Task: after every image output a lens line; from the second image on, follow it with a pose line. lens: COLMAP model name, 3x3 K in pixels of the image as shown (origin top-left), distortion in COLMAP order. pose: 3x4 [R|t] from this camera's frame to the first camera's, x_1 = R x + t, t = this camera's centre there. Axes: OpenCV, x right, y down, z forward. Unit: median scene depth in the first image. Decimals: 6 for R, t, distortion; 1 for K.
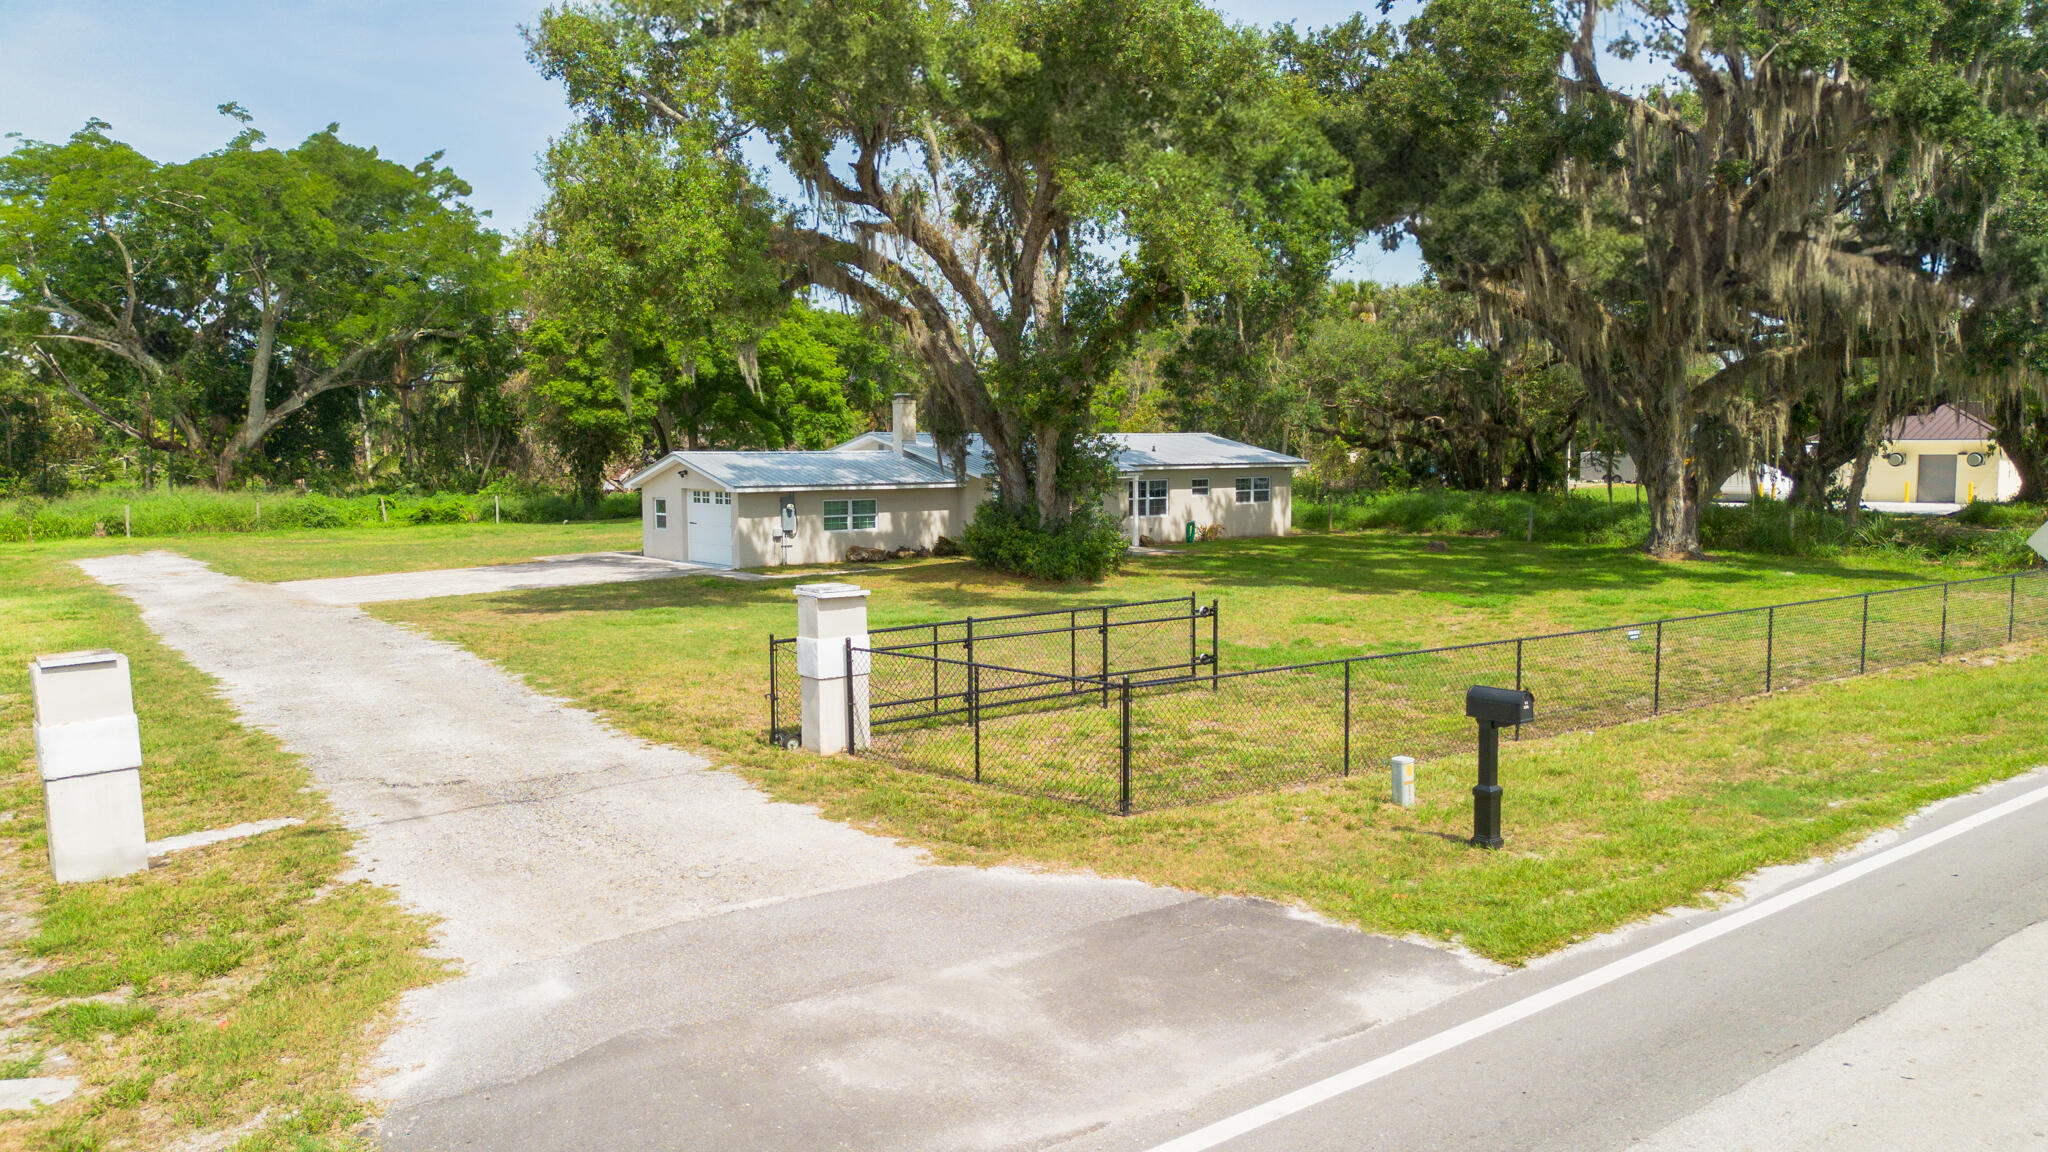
lens RADIAL K [[1471.3, 0, 1016.8], [0, 1471.3, 577.1], [0, 0, 1]] dist [0.071230, -0.004353]
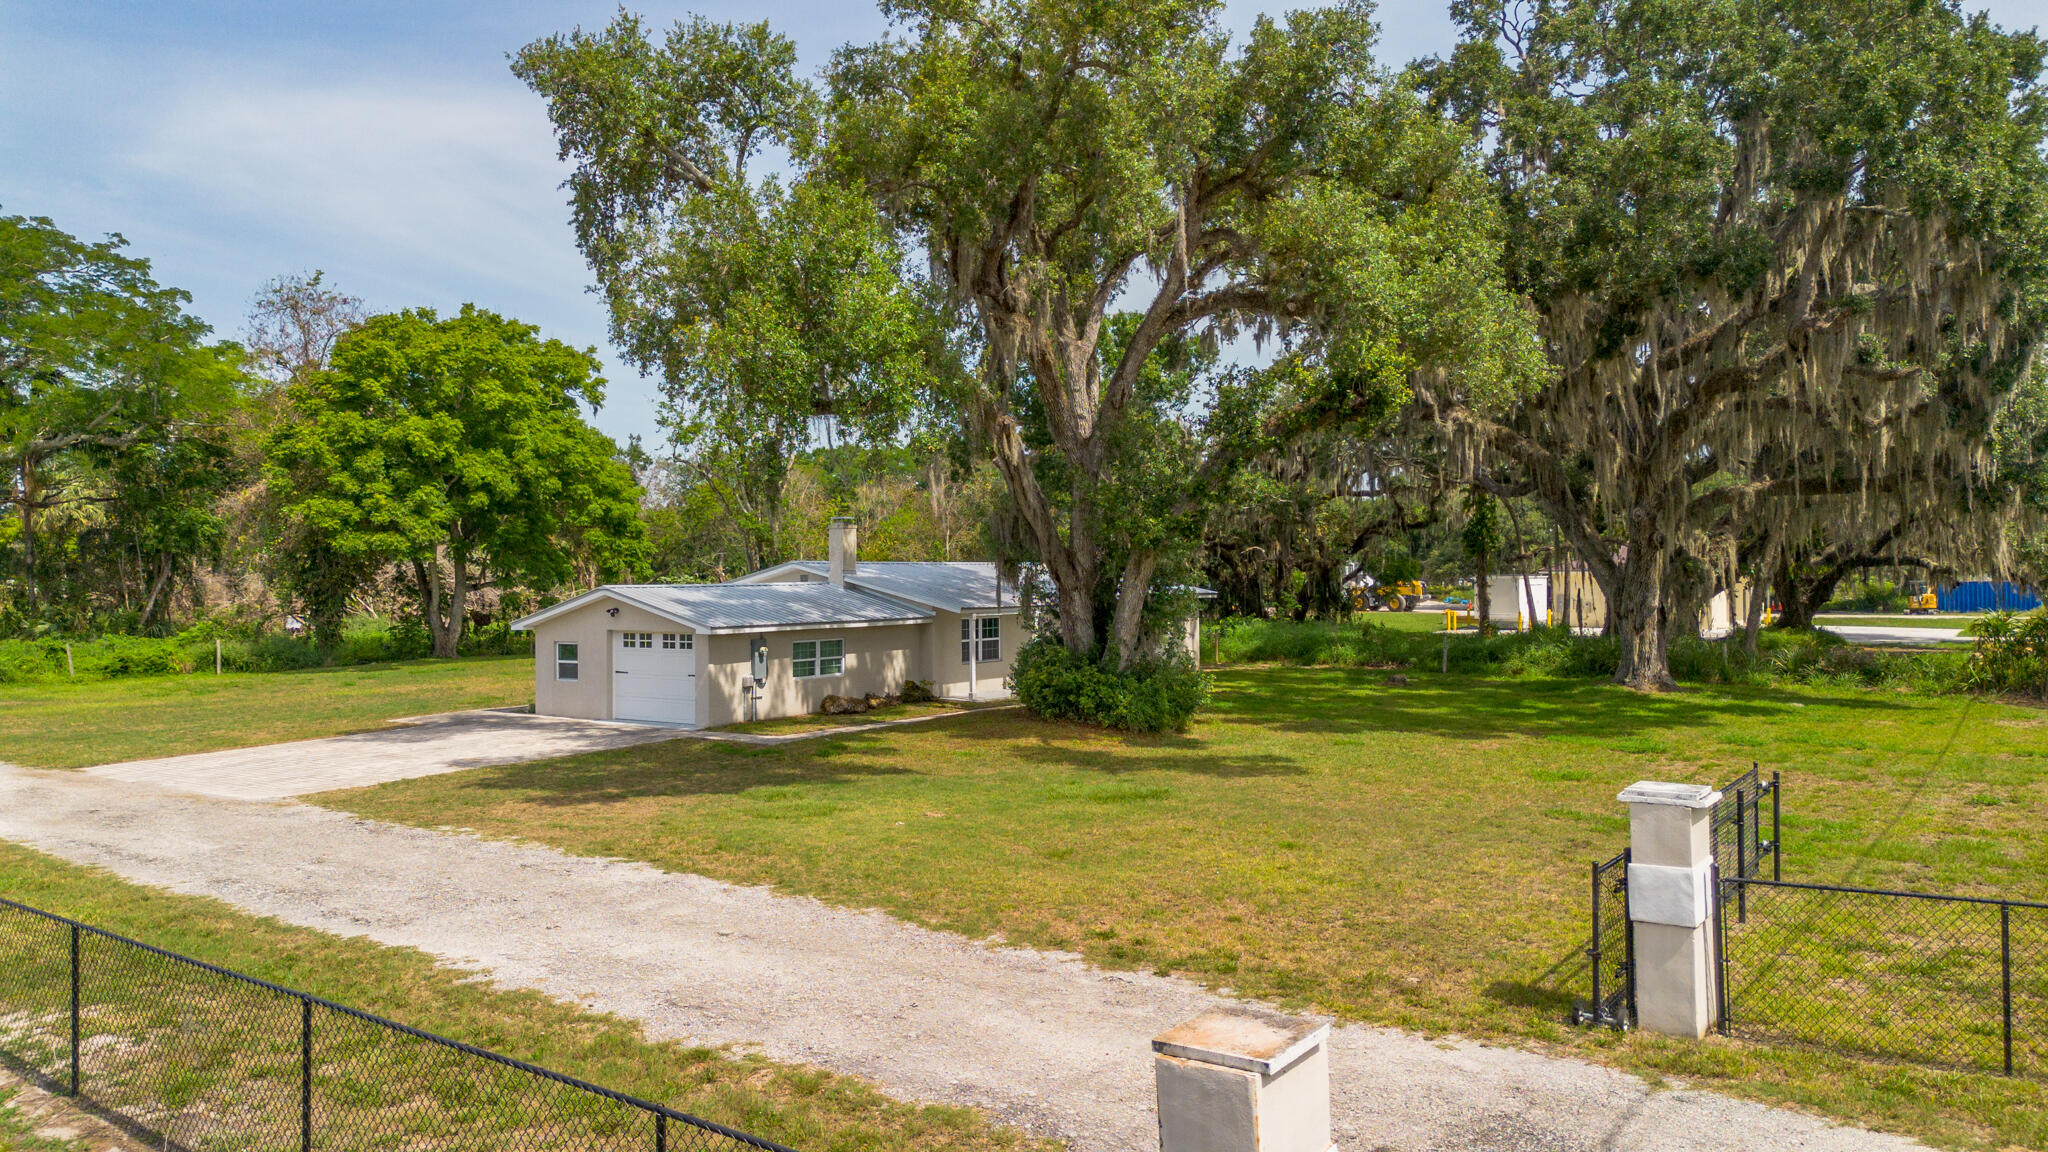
lens RADIAL K [[1471.3, 0, 1034.0], [0, 1471.3, 575.7], [0, 0, 1]] dist [0.071230, -0.004353]
pose [[0.961348, -0.001370, 0.275333, -0.219445], [0.025429, 0.996155, -0.083831, -0.014681], [-0.274160, 0.087592, 0.957687, 0.143339]]
